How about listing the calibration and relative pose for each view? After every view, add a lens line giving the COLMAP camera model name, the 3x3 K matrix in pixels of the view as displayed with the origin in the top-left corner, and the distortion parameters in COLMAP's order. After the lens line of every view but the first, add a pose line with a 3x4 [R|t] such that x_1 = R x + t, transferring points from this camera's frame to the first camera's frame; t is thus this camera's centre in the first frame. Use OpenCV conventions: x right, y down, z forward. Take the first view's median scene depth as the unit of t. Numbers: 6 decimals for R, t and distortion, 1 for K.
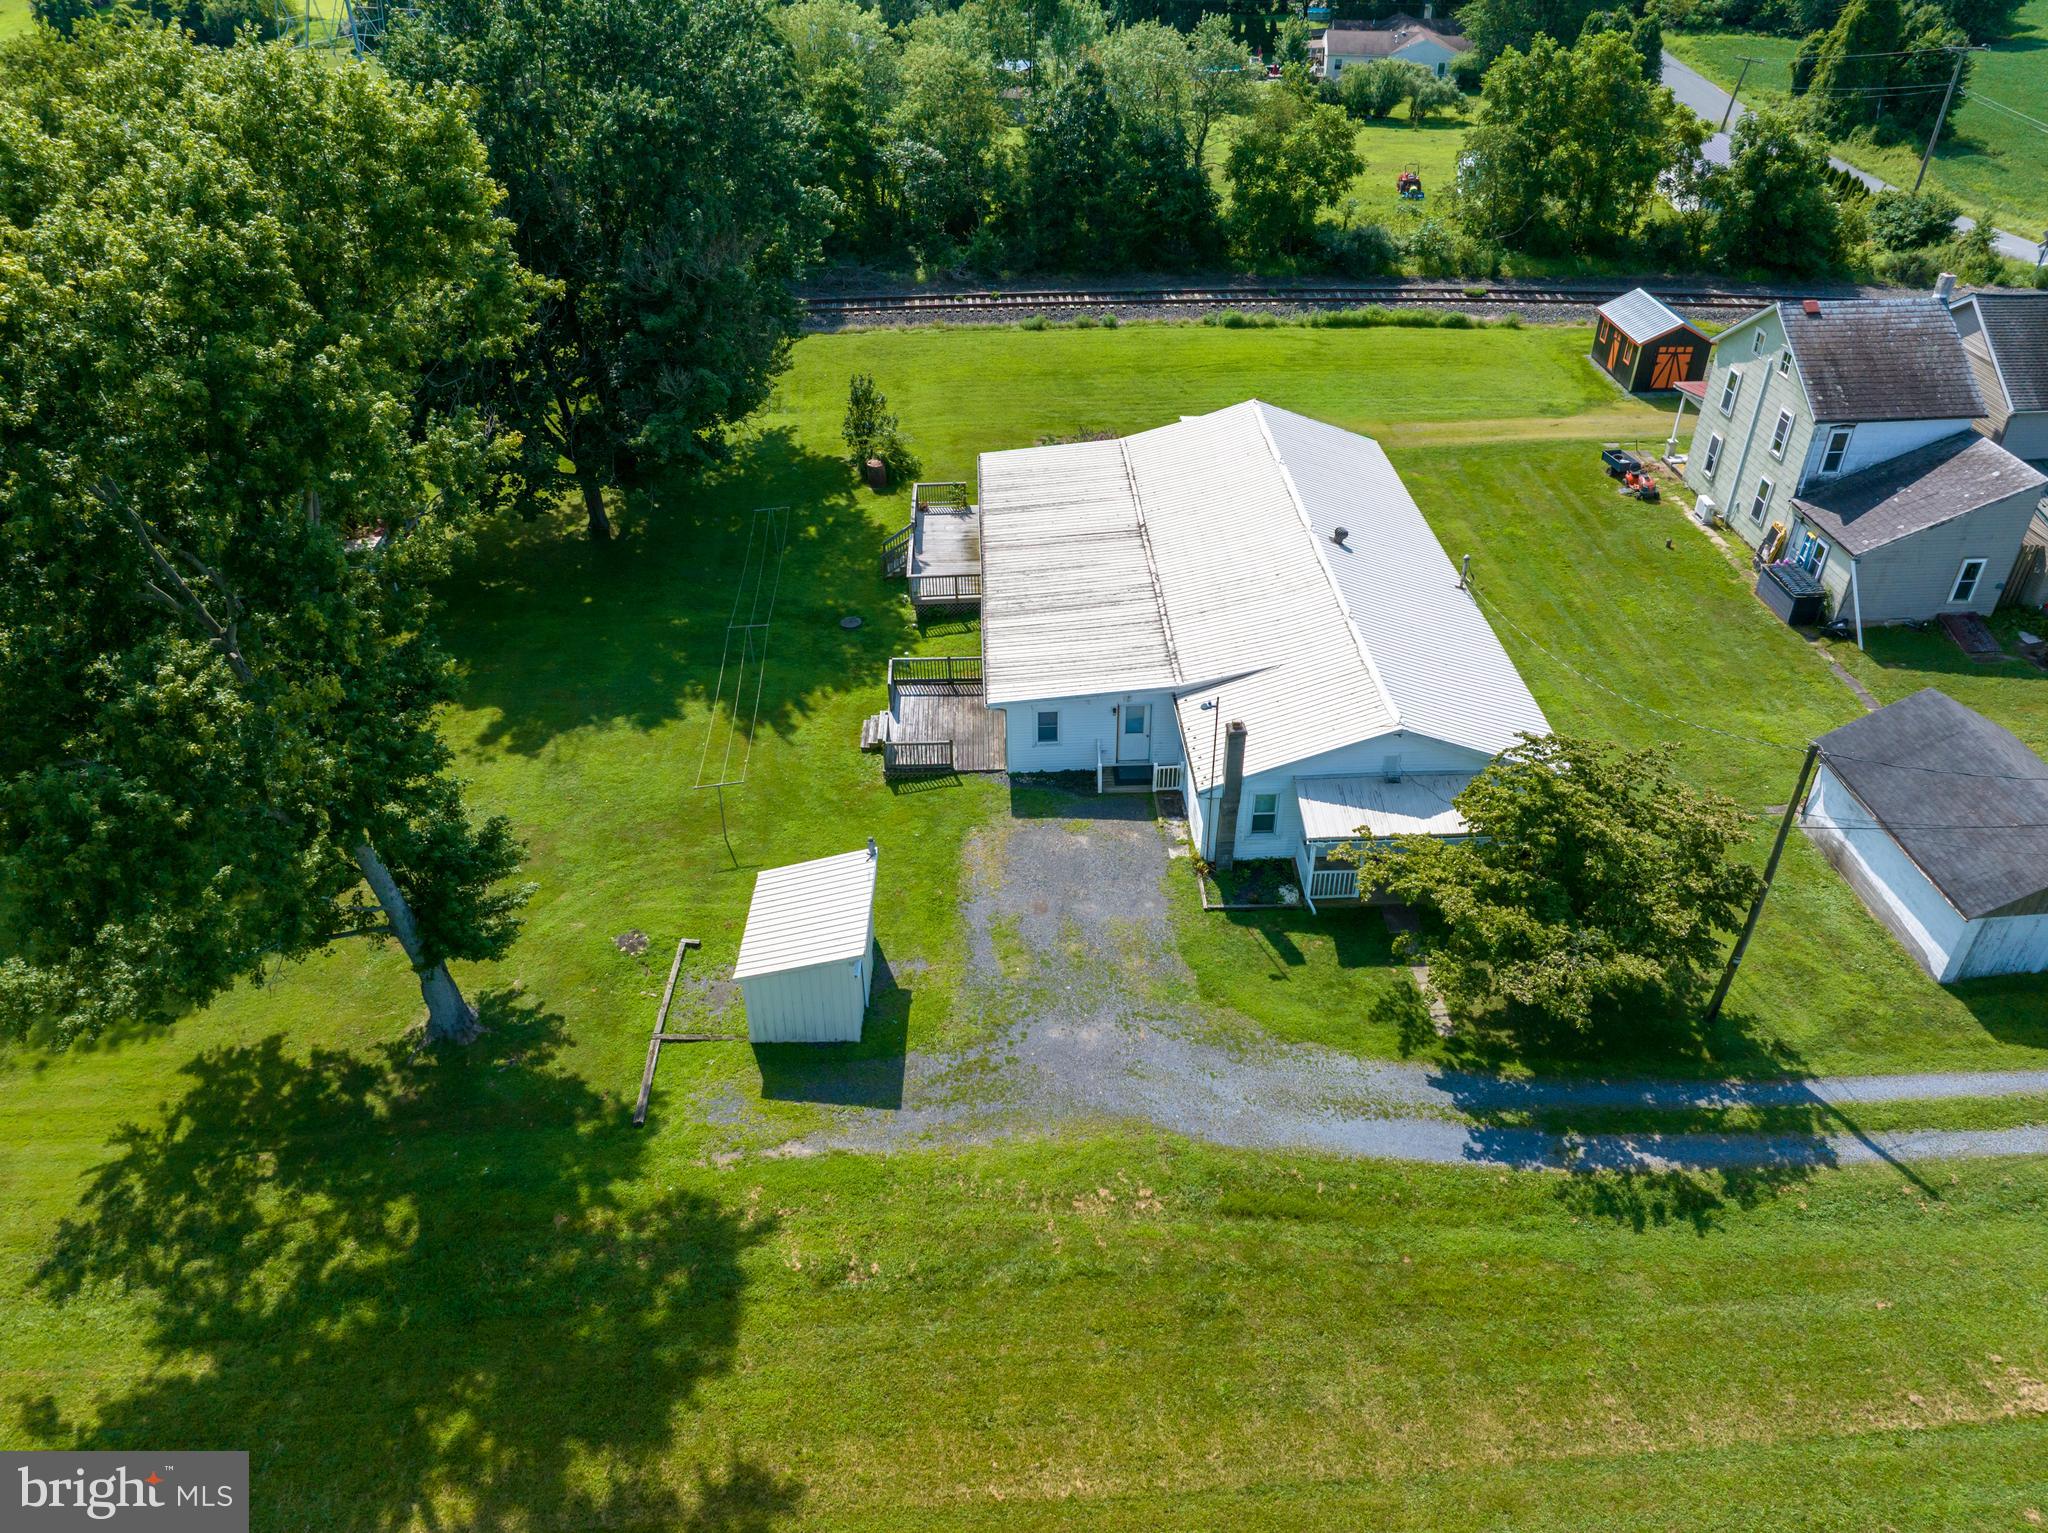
lens RADIAL K [[1434.4, 0, 1022.1], [0, 1434.4, 762.9], [0, 0, 1]] dist [-0.046135, 0.008411]
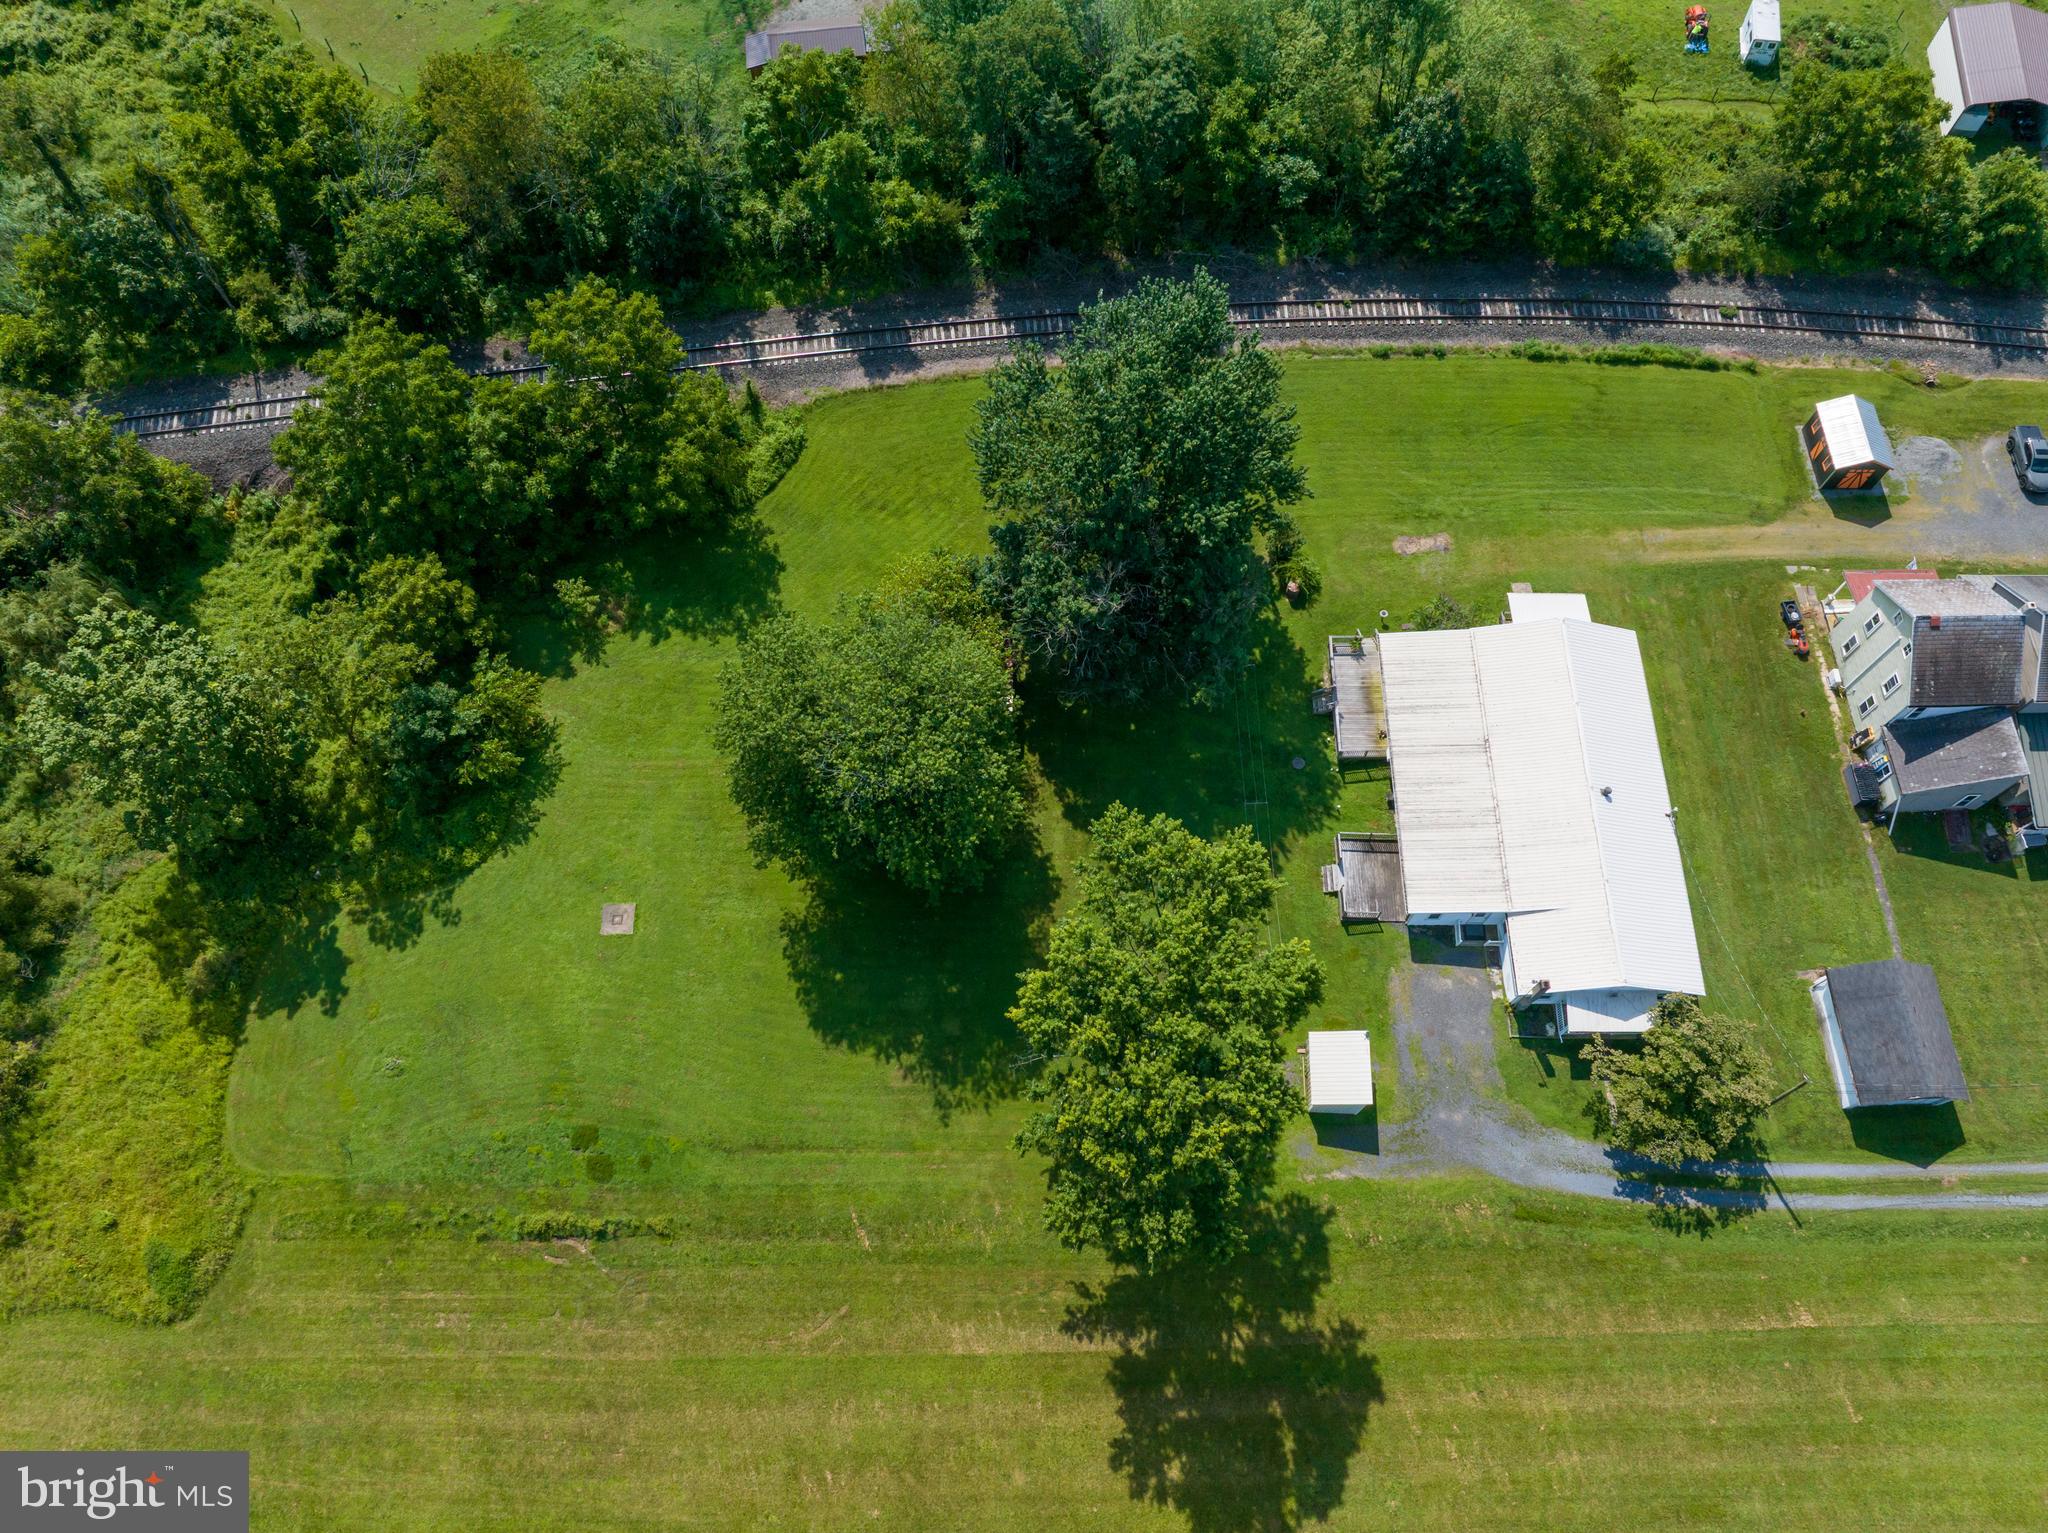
lens RADIAL K [[1420.3, 0, 1024.0], [0, 1420.3, 766.5], [0, 0, 1]] dist [-0.046350, 0.005318]
pose [[0.998804, 0.043973, -0.021393, -0.590012], [-0.027685, 0.869105, 0.493852, -1.318943], [0.040309, -0.492669, 0.869283, -0.668266]]
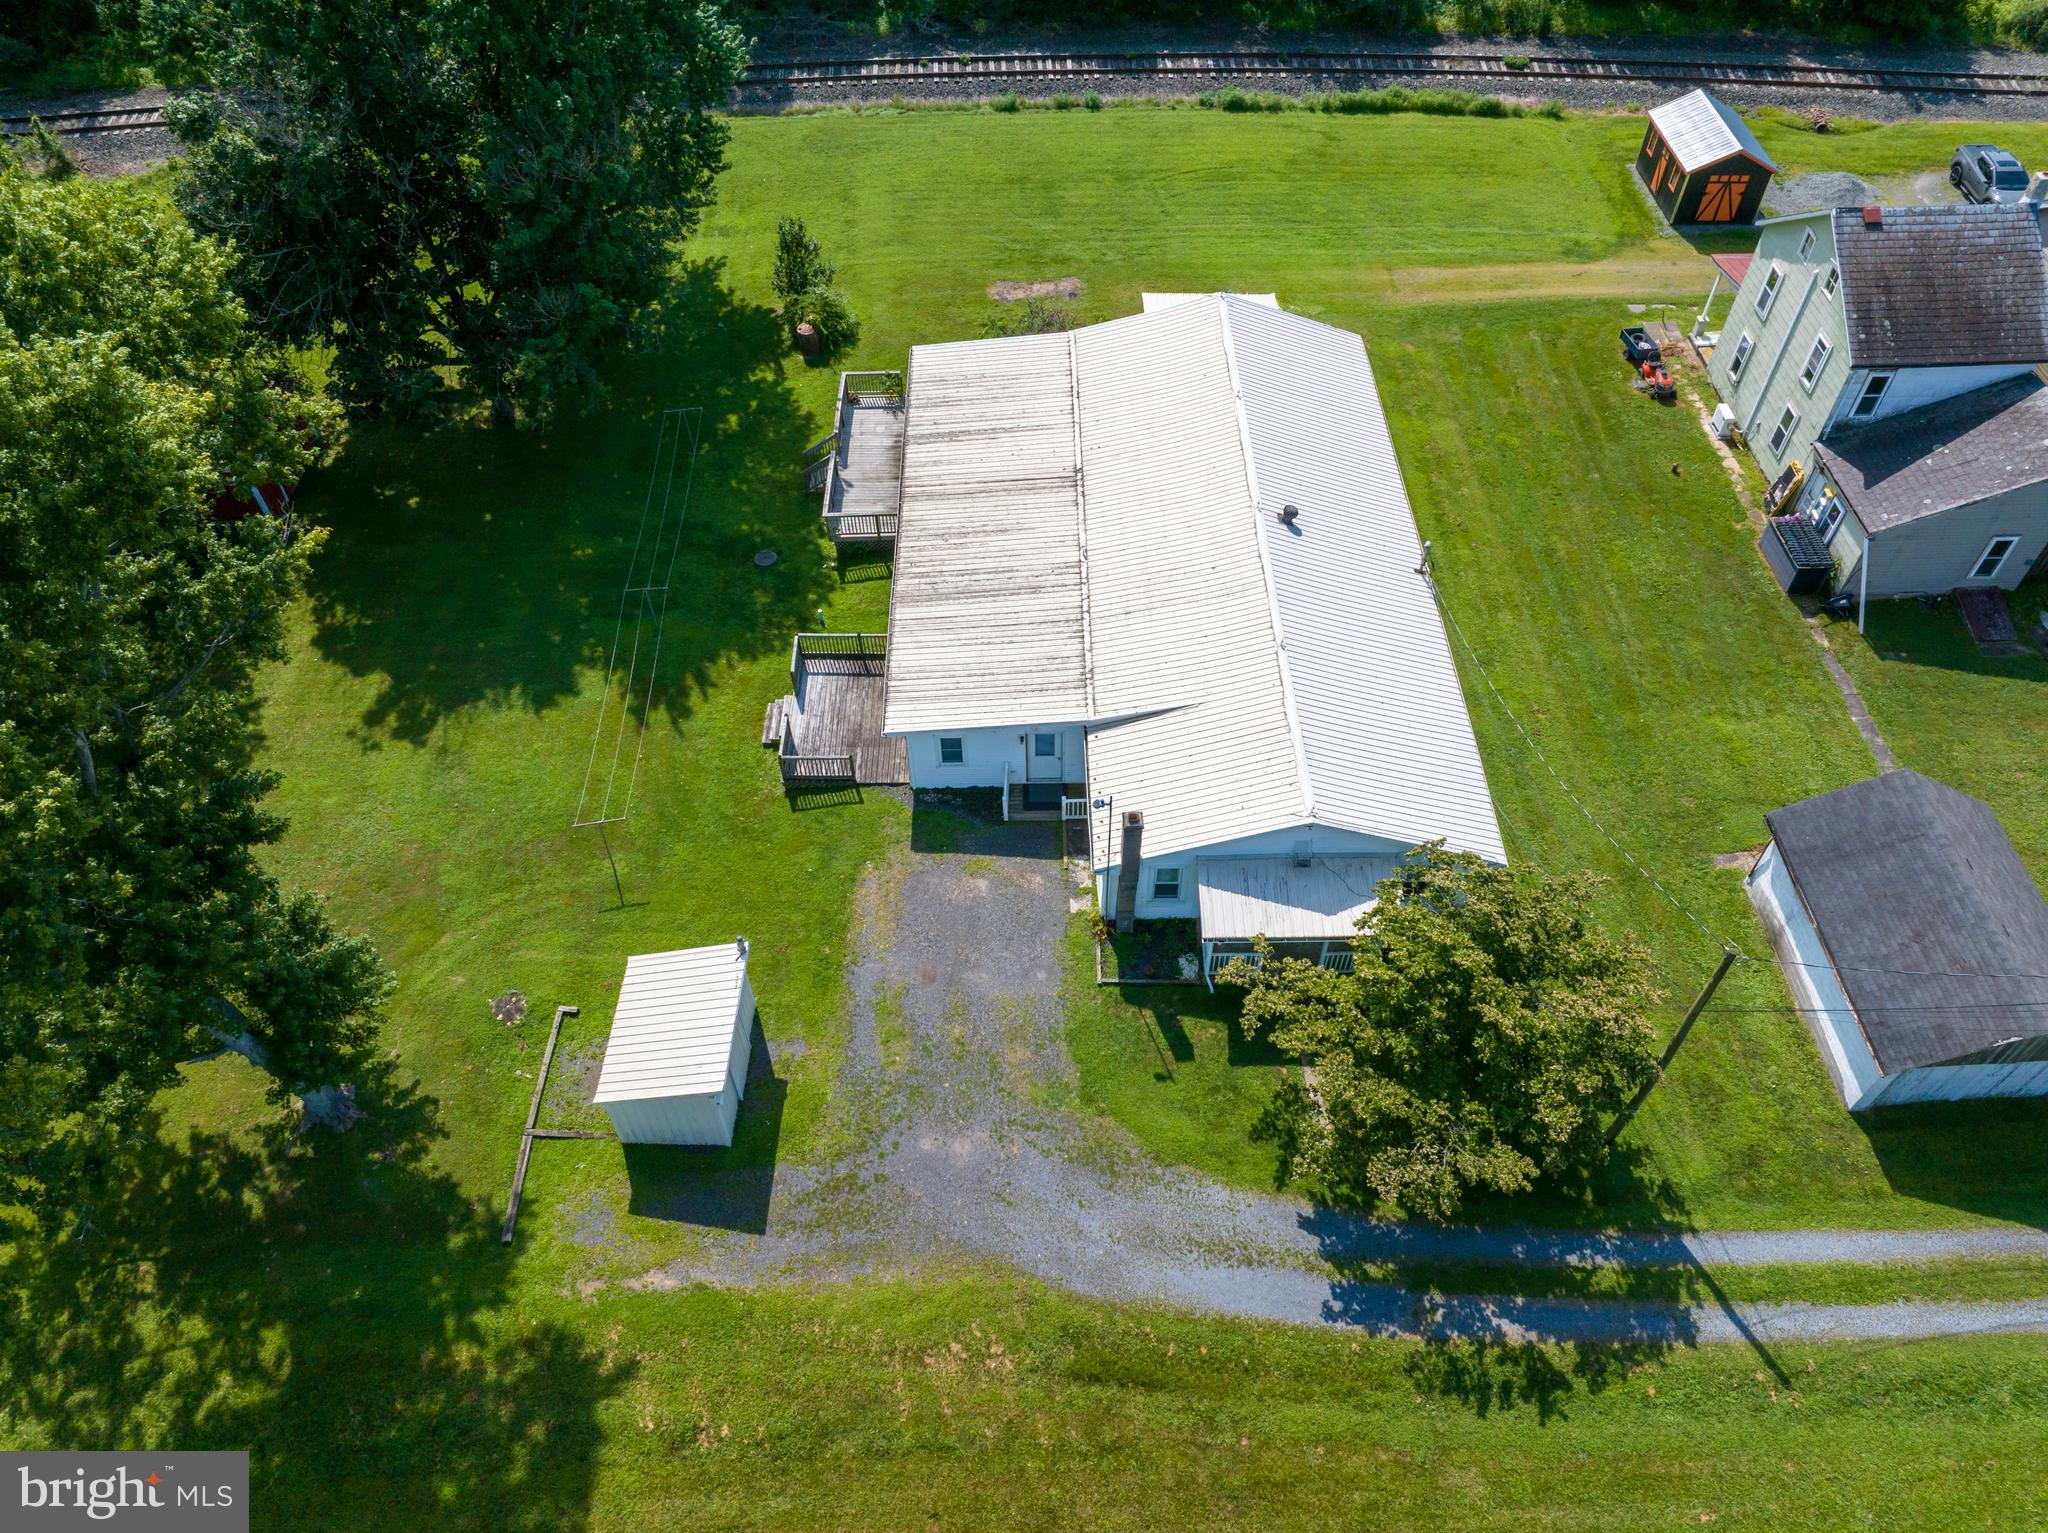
lens RADIAL K [[1434.4, 0, 1022.1], [0, 1434.4, 762.9], [0, 0, 1]] dist [-0.046135, 0.008411]
pose [[0.999578, 0.021641, -0.019375, 0.097246], [-0.015987, 0.966796, 0.255048, -0.303281], [0.024251, -0.254631, 0.966734, 0.112126]]
